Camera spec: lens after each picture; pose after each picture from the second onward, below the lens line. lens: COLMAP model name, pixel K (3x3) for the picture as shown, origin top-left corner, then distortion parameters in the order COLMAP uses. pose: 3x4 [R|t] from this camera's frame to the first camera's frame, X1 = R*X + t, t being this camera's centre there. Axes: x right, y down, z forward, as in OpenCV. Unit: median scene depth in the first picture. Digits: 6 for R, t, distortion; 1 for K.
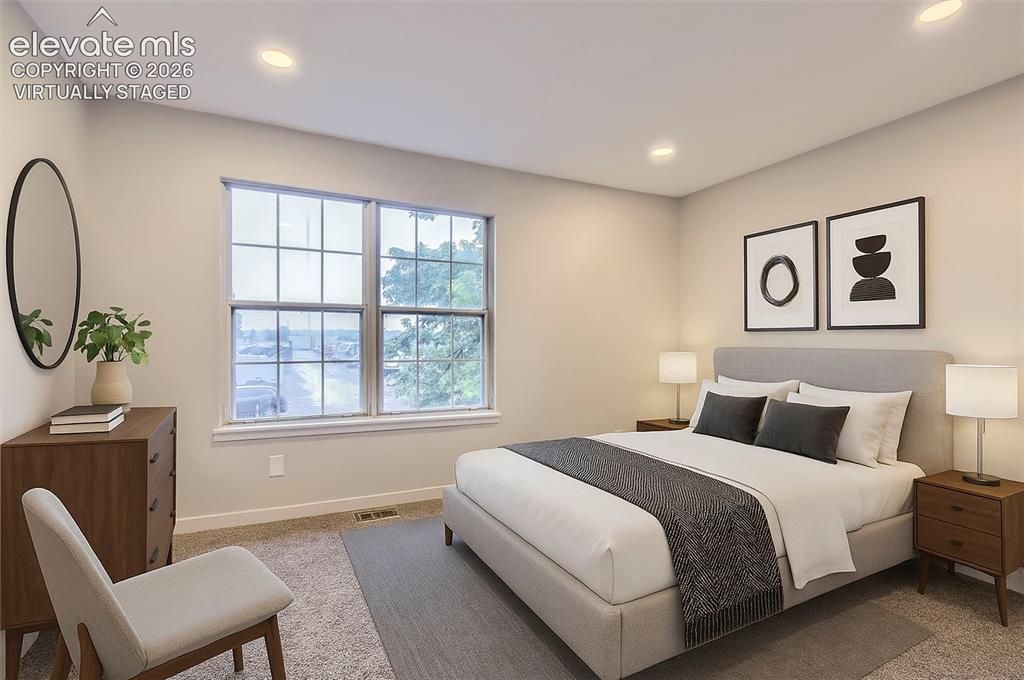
lens RADIAL K [[444.0, 0, 509.3], [0, 444.0, 341.0], [0, 0, 1]] dist [-0.004575, 0.001805]
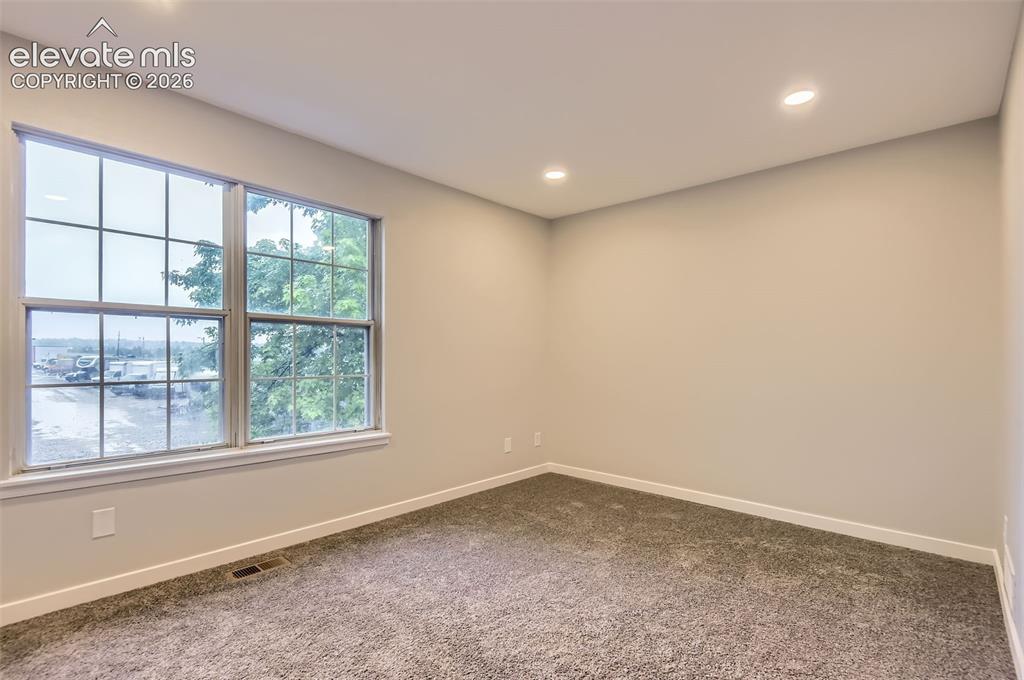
lens RADIAL K [[472.6, 0, 535.6], [0, 472.6, 351.0], [0, 0, 1]] dist [0.006806, -0.006169]
pose [[0.913268, 0.003468, 0.407345, -0.163365], [-0.000716, 0.999976, -0.006907, -0.001565], [-0.407359, 0.006016, 0.913248, -0.018486]]
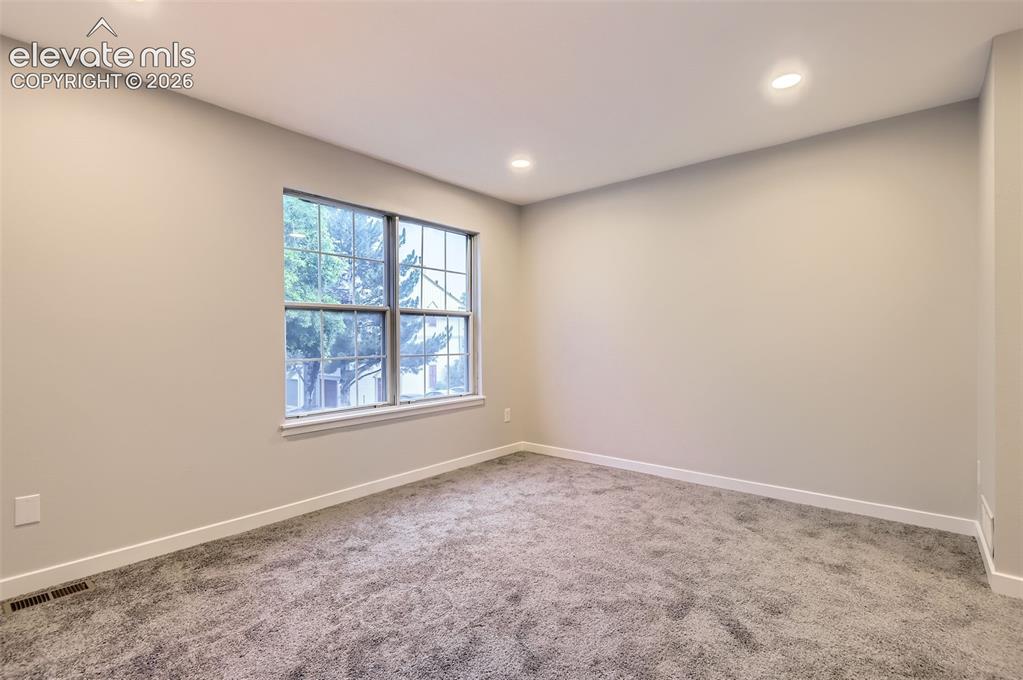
lens RADIAL K [[472.1, 0, 492.0], [0, 472.1, 347.7], [0, 0, 1]] dist [0.006806, -0.006169]
pose [[0.926039, -0.029047, 0.376308, -0.549018], [0.019479, 0.999384, 0.029208, -0.010380], [-0.376925, -0.019718, 0.926034, -0.226202]]
